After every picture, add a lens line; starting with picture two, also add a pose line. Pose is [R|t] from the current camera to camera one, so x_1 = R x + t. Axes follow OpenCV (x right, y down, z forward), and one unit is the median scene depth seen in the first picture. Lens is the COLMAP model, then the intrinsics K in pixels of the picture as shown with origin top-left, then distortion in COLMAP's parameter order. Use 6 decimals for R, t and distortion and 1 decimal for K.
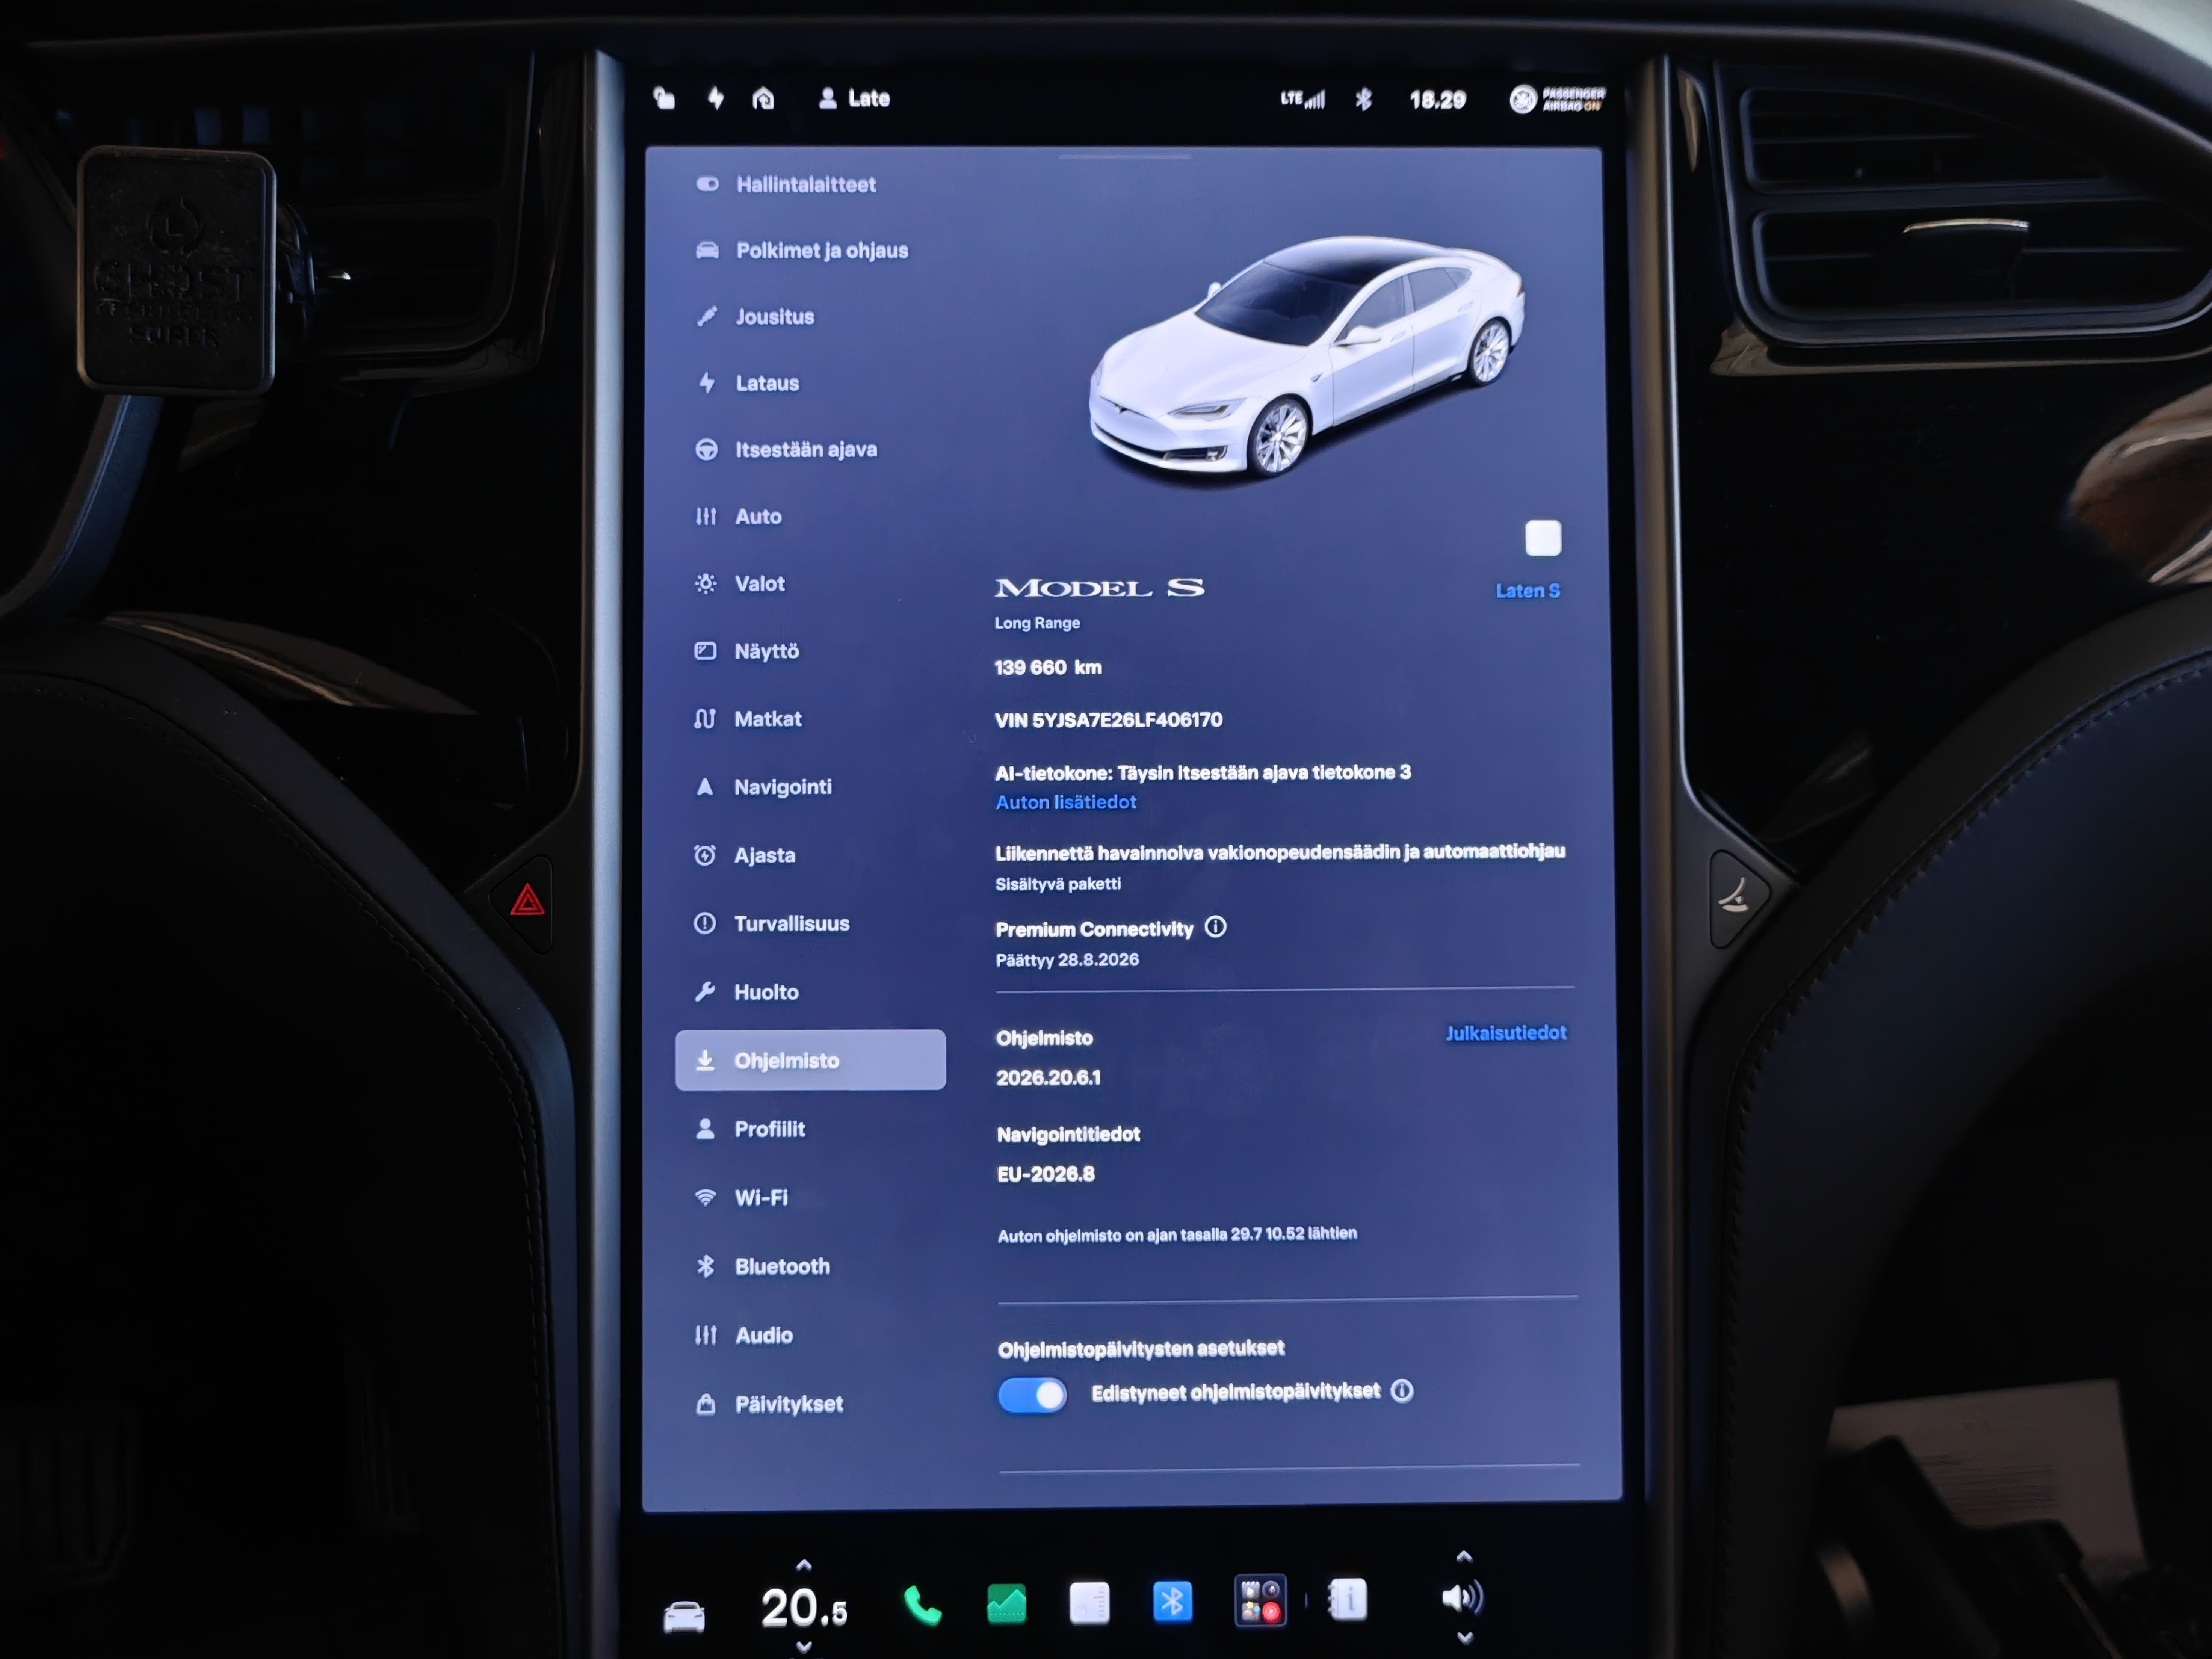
lens RADIAL K [[2611.0, 0, 1101.9], [0, 2611.0, 829.3], [0, 0, 1]] dist [0.002951, 0.000000]
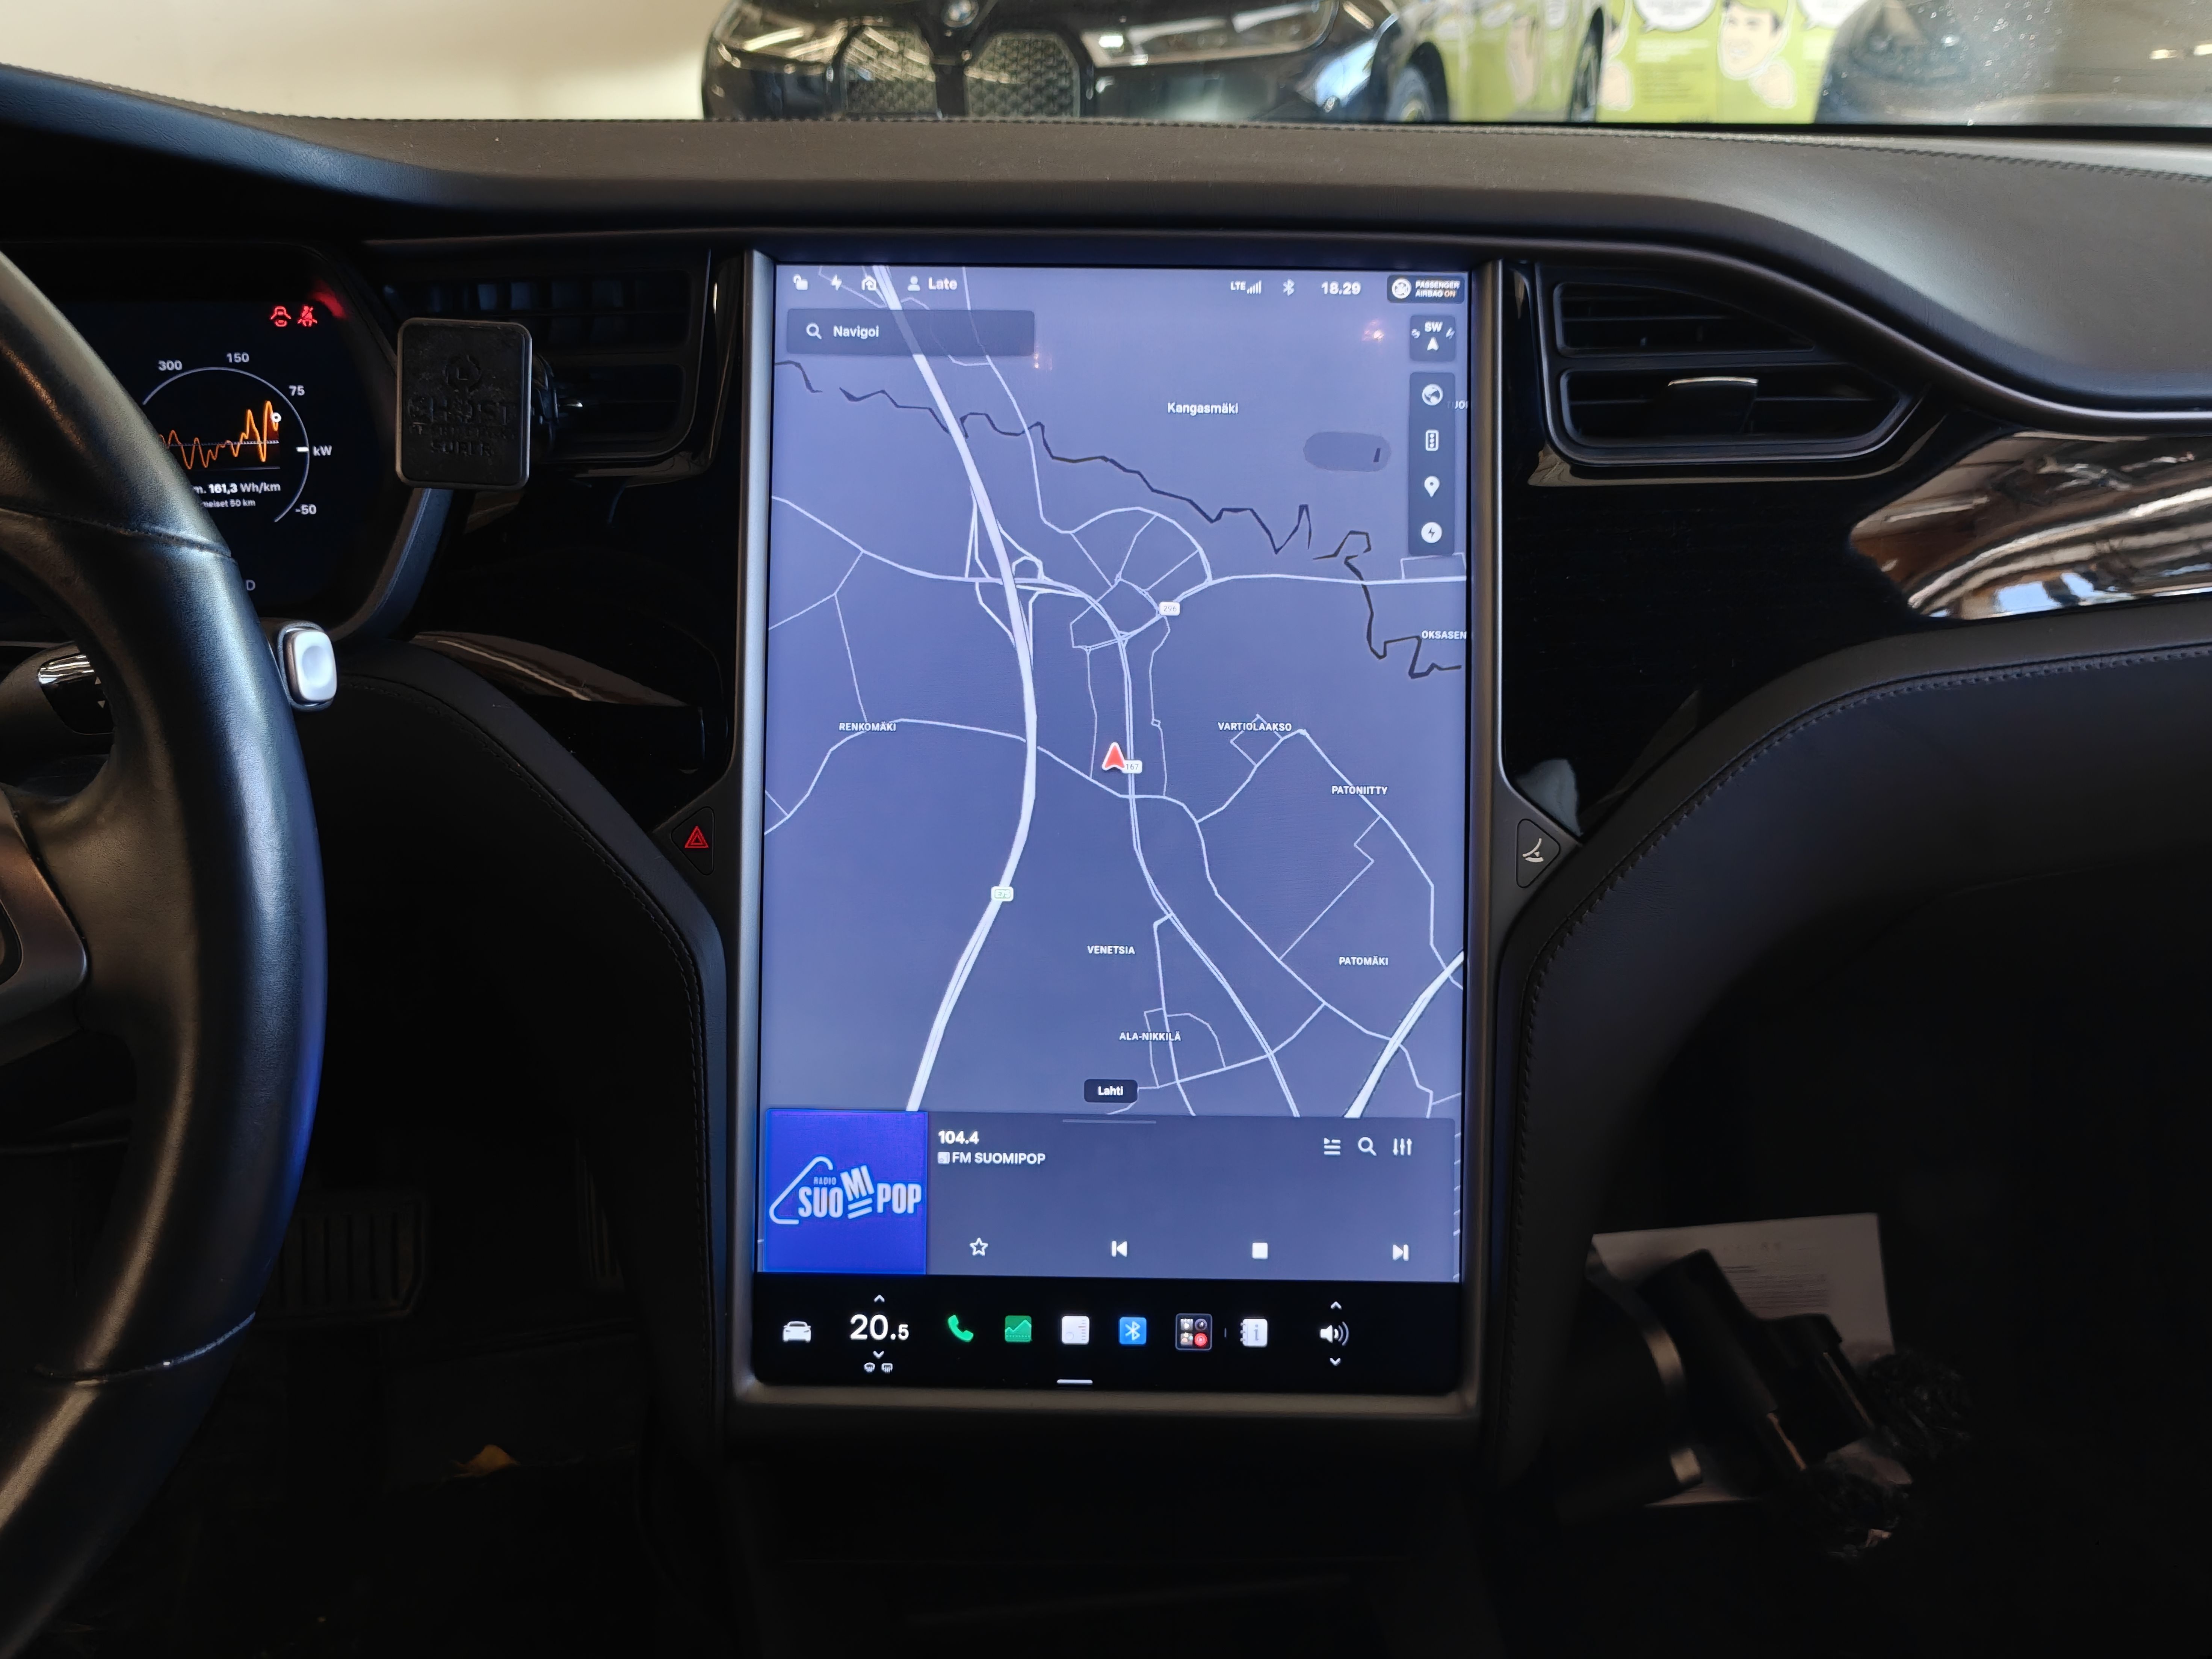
lens RADIAL K [[2043.9, 0, 1110.7], [0, 2043.9, 830.1], [0, 0, 1]] dist [-0.010011, 0.000000]
pose [[0.999252, 0.019291, -0.033524, 0.047428], [-0.018599, 0.999609, 0.020858, -0.005031], [0.033913, -0.020219, 0.999220, -0.125723]]
